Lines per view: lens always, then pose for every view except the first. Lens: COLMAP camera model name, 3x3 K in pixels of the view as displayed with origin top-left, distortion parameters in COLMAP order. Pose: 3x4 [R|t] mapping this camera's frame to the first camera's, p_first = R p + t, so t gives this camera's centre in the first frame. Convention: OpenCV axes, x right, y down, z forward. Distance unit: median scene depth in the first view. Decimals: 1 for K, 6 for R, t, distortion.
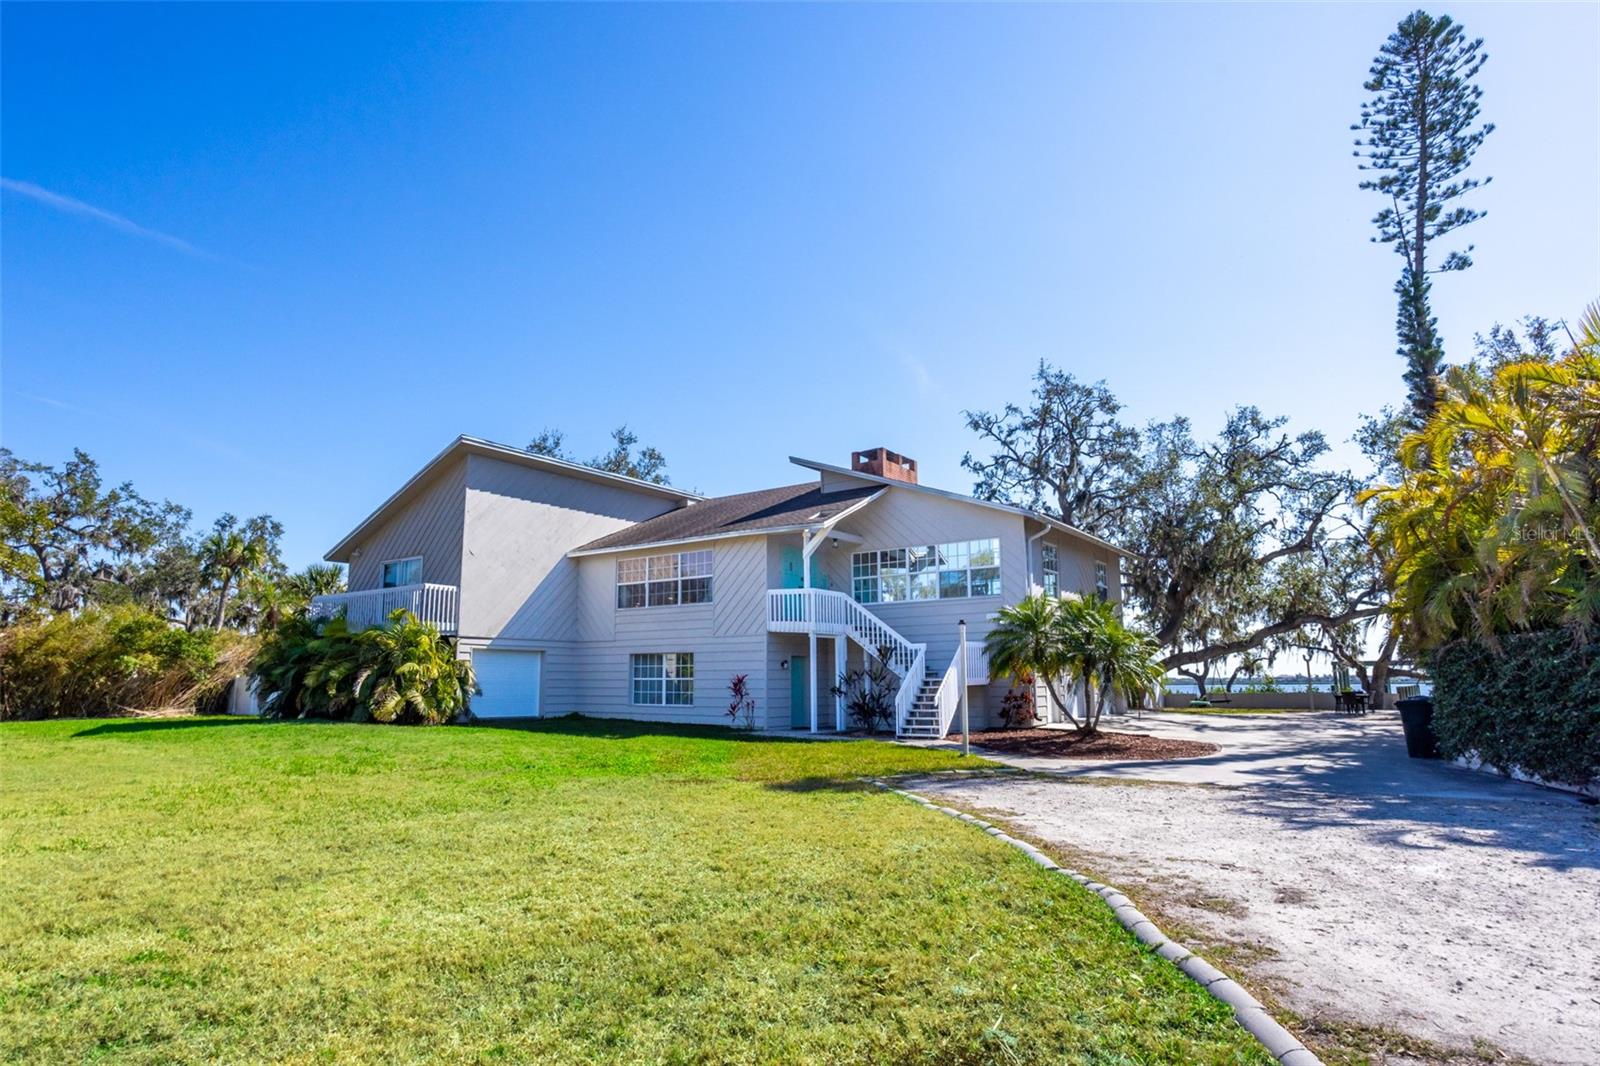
lens RADIAL K [[790.0, 0, 788.6], [0, 790.0, 522.8], [0, 0, 1]] dist [-0.057440, 0.030893]
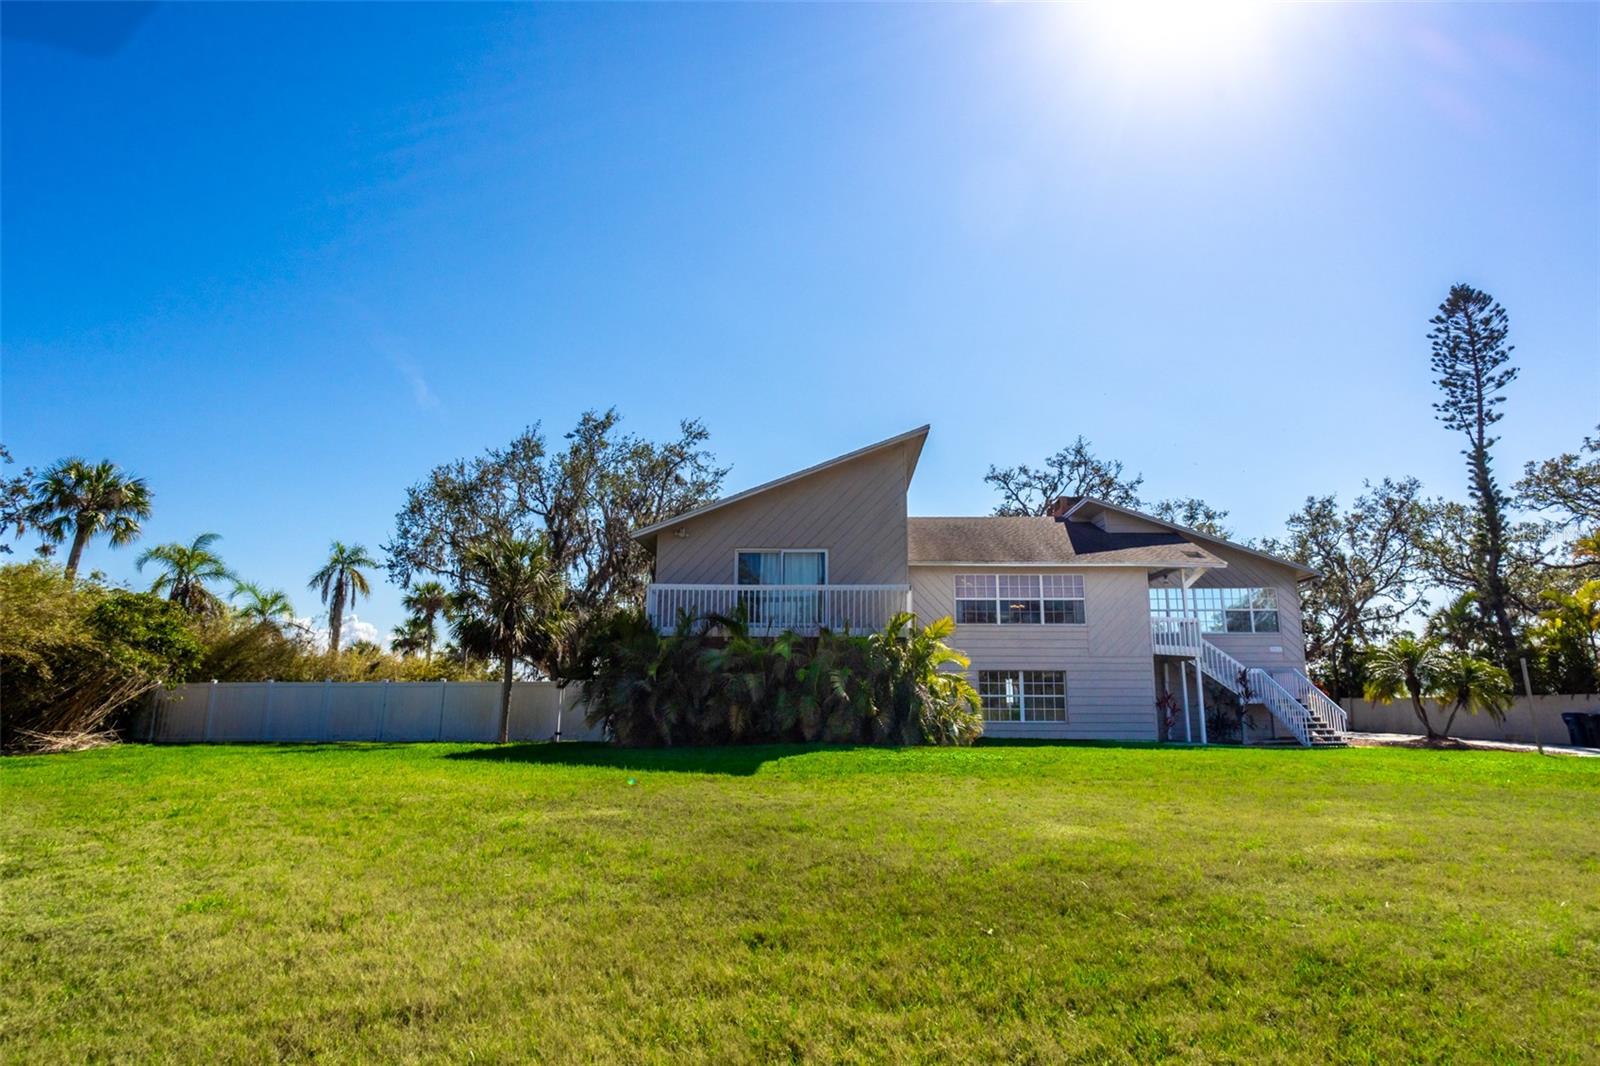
lens RADIAL K [[790.0, 0, 788.6], [0, 790.0, 522.8], [0, 0, 1]] dist [-0.057440, 0.030893]
pose [[0.856191, 0.128589, 0.500402, -0.983451], [-0.110933, 0.991698, -0.065031, 0.077523], [-0.504610, 0.000168, 0.863347, 0.282531]]
